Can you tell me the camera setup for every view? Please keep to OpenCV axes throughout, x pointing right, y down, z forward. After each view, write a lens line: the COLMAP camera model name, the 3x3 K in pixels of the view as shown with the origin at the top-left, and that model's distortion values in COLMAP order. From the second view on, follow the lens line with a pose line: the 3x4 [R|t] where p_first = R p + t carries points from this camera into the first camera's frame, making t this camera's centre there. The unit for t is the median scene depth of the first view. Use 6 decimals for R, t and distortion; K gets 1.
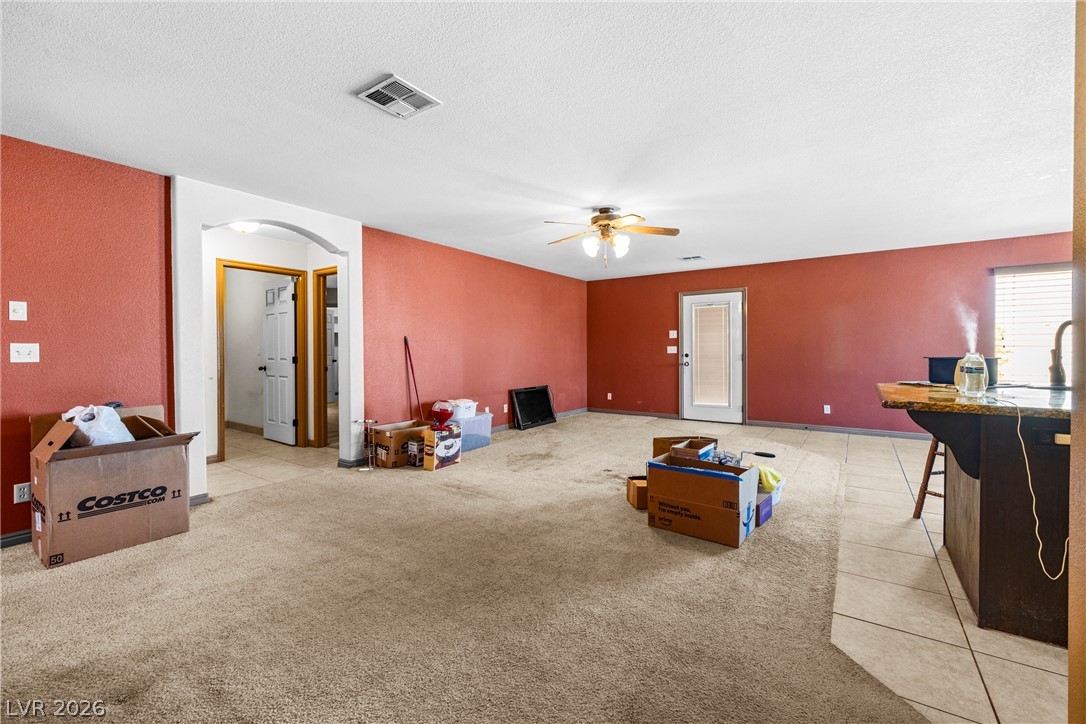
lens RADIAL K [[452.3, 0, 540.0], [0, 452.3, 355.1], [0, 0, 1]] dist [-0.000688, 0.000343]
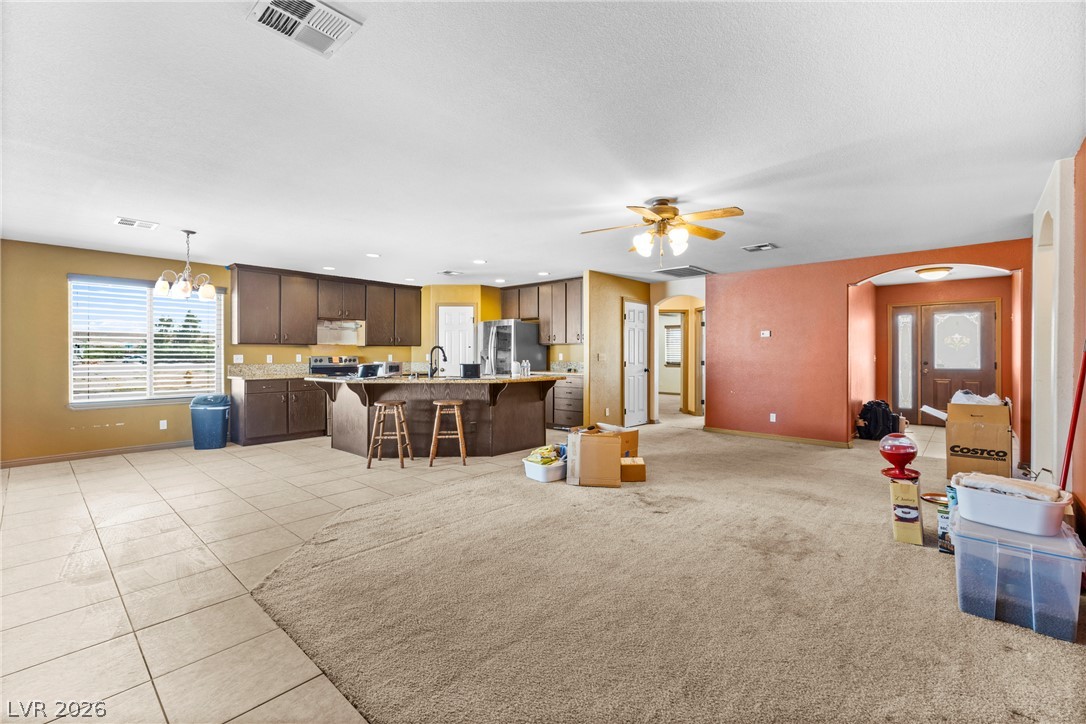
lens RADIAL K [[466.5, 0, 539.7], [0, 466.5, 355.9], [0, 0, 1]] dist [0.000529, 0.000098]
pose [[-0.991243, 0.003008, 0.132018, 0.241096], [0.004962, 0.999883, 0.014473, -0.034466], [-0.131959, 0.015001, -0.991142, 1.787199]]
